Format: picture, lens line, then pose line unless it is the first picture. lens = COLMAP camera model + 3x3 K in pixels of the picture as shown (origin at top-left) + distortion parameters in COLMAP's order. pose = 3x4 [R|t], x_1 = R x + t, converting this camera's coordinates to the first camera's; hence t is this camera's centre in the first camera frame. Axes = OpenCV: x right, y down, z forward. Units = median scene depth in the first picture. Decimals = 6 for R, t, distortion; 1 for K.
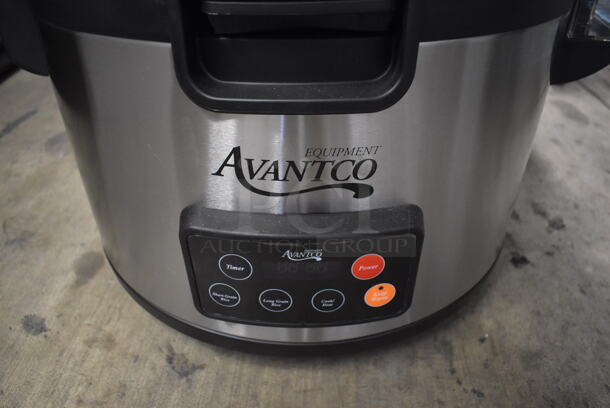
lens RADIAL K [[457.8, 0, 306.1], [0, 457.8, 203.9], [0, 0, 1]] dist [-0.093220, 0.007678]
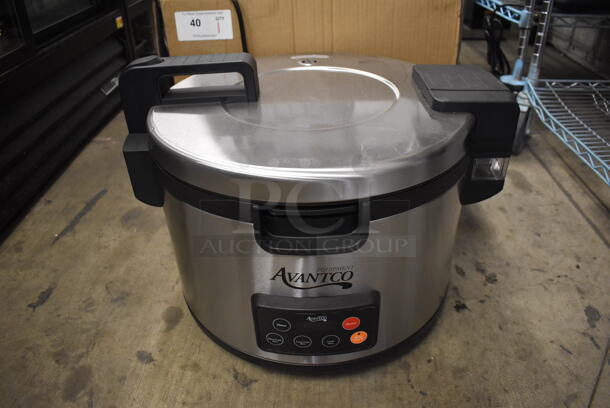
lens RADIAL K [[457.8, 0, 306.8], [0, 457.8, 206.2], [0, 0, 1]] dist [-0.093220, 0.007678]
pose [[0.999641, -0.022893, -0.013905, -0.008133], [0.022279, 0.998833, -0.042853, -0.194252], [0.014870, 0.042528, 0.998985, -0.653162]]
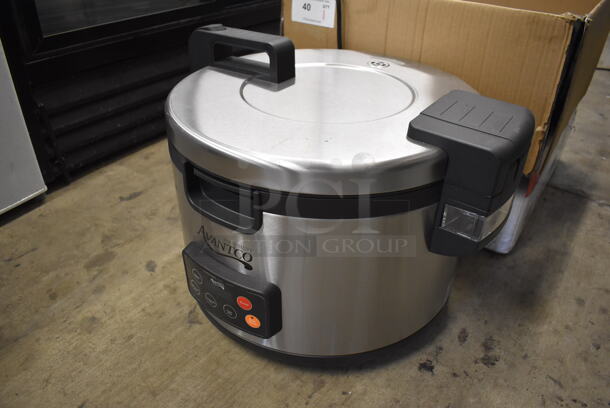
lens RADIAL K [[457.8, 0, 313.3], [0, 457.8, 207.9], [0, 0, 1]] dist [-0.093220, 0.007678]
pose [[0.822950, 0.335253, -0.458649, 0.816794], [-0.354586, 0.933872, 0.046389, -0.317798], [0.443872, 0.124454, 0.887406, -0.478312]]
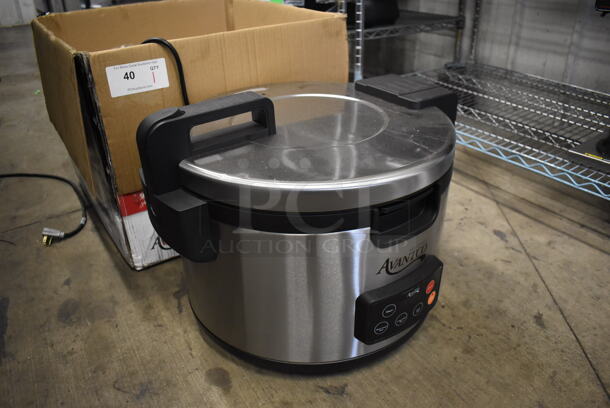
lens RADIAL K [[457.8, 0, 302.6], [0, 457.8, 205.7], [0, 0, 1]] dist [-0.093220, 0.007678]
pose [[0.817933, -0.302754, 0.489209, -0.991830], [0.353486, 0.935361, -0.012150, -0.319476], [-0.453909, 0.182866, 0.872082, -0.563251]]
